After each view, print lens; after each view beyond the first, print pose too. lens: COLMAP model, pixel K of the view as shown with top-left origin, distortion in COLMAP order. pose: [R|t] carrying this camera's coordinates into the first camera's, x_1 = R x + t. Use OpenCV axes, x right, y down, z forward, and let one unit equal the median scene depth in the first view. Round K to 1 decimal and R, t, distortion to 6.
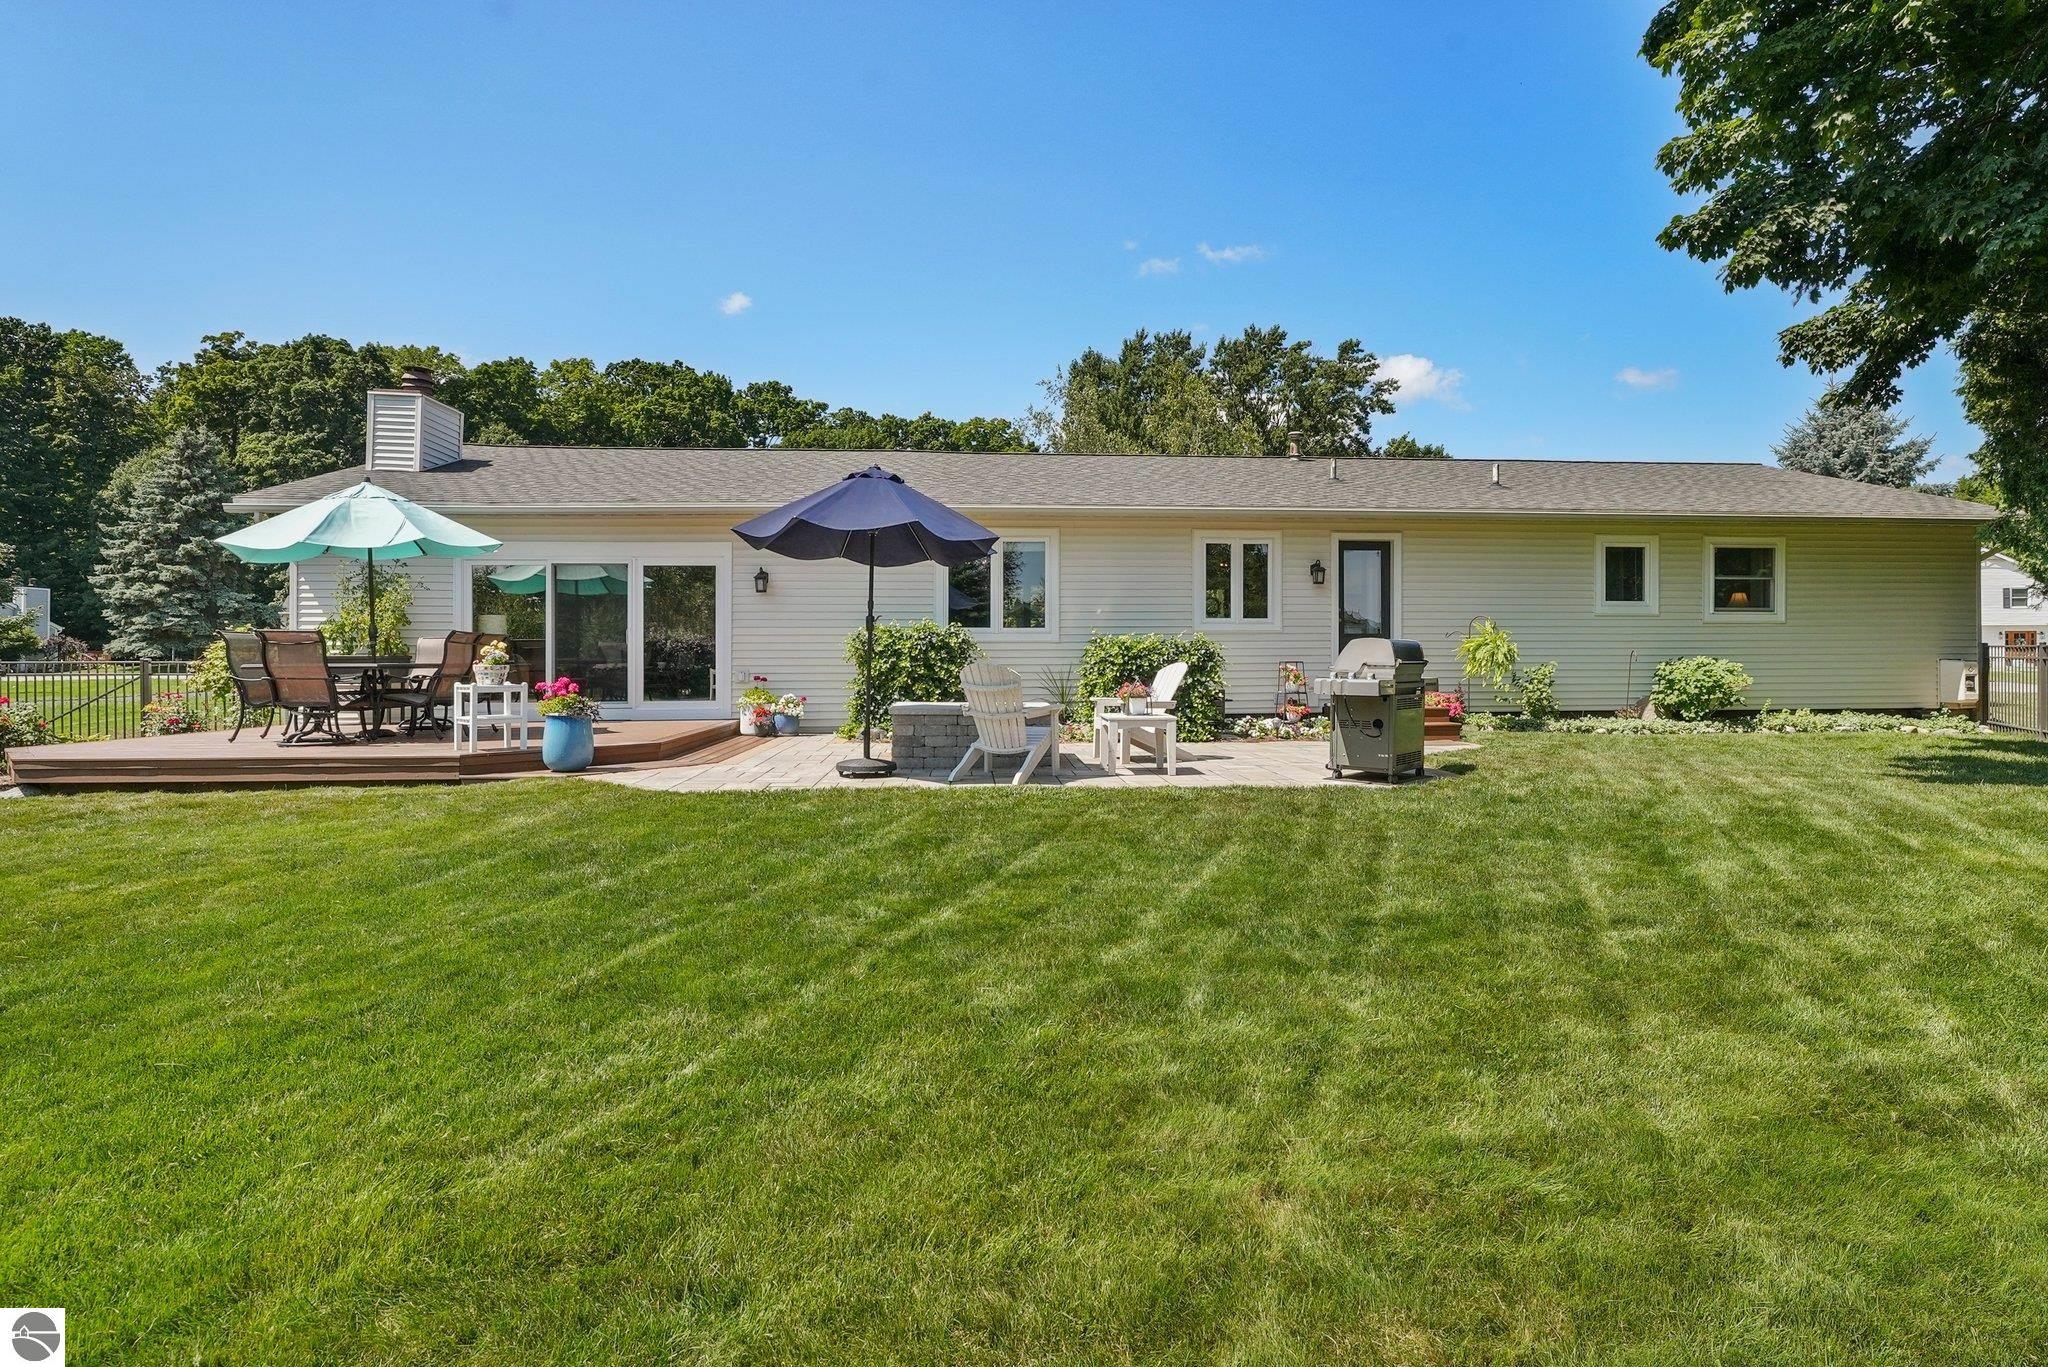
lens RADIAL K [[1007.5, 0, 1024.0], [0, 1007.5, 652.6], [0, 0, 1]] dist [-0.003756, -0.000676]
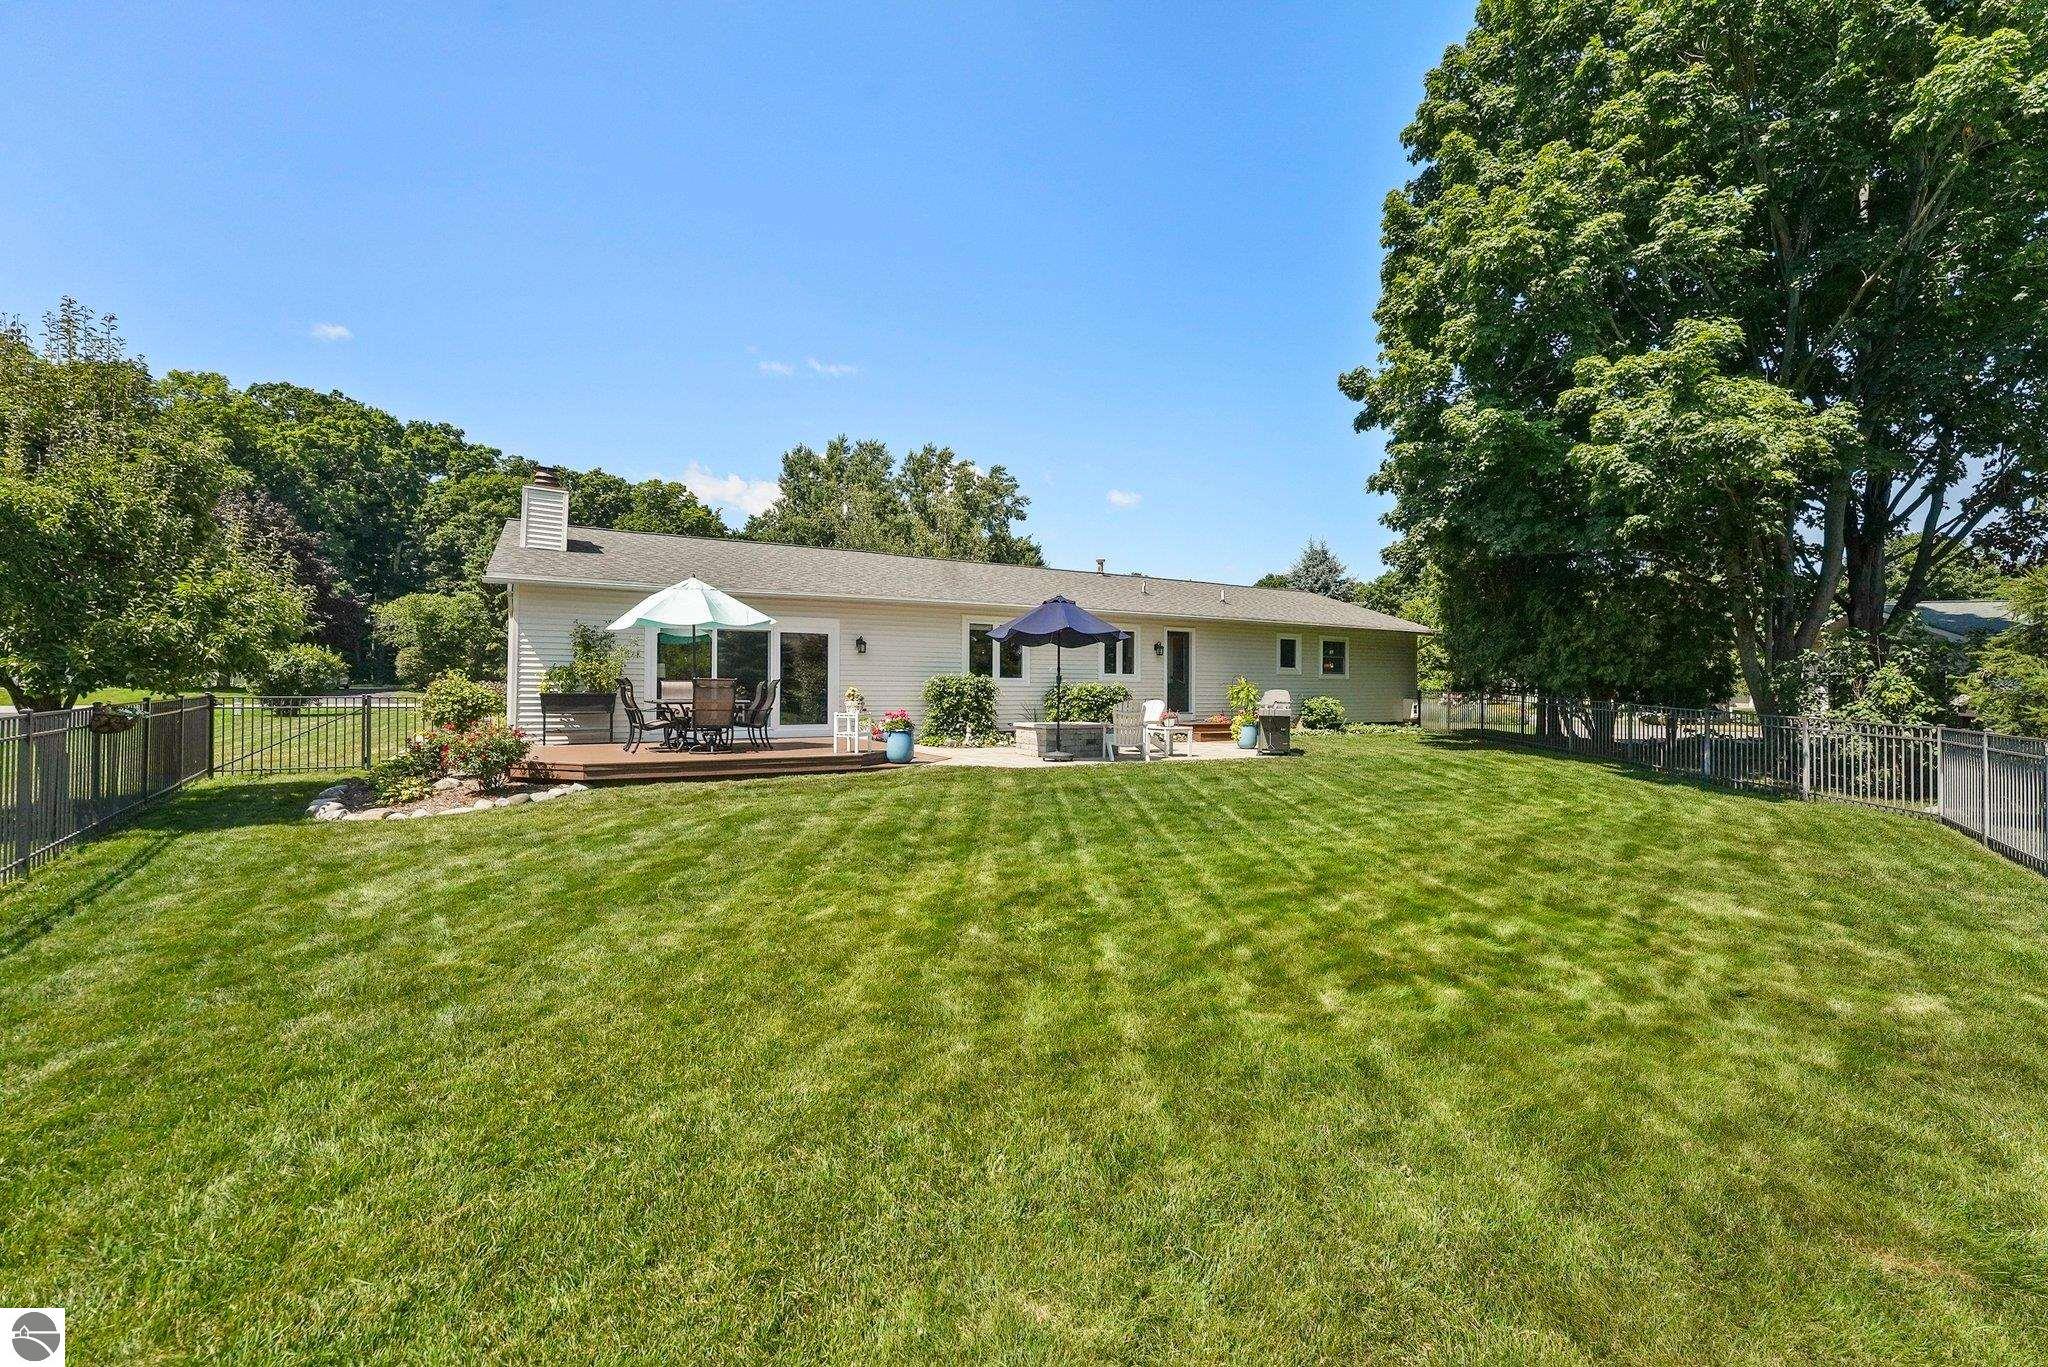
lens RADIAL K [[817.0, 0, 1024.0], [0, 817.0, 683.5], [0, 0, 1]] dist [-0.001178, -0.000184]
pose [[0.911917, 0.010377, 0.410243, -0.112705], [-0.009203, 0.999946, -0.004835, -0.001868], [-0.410271, 0.000634, 0.911963, -0.049019]]
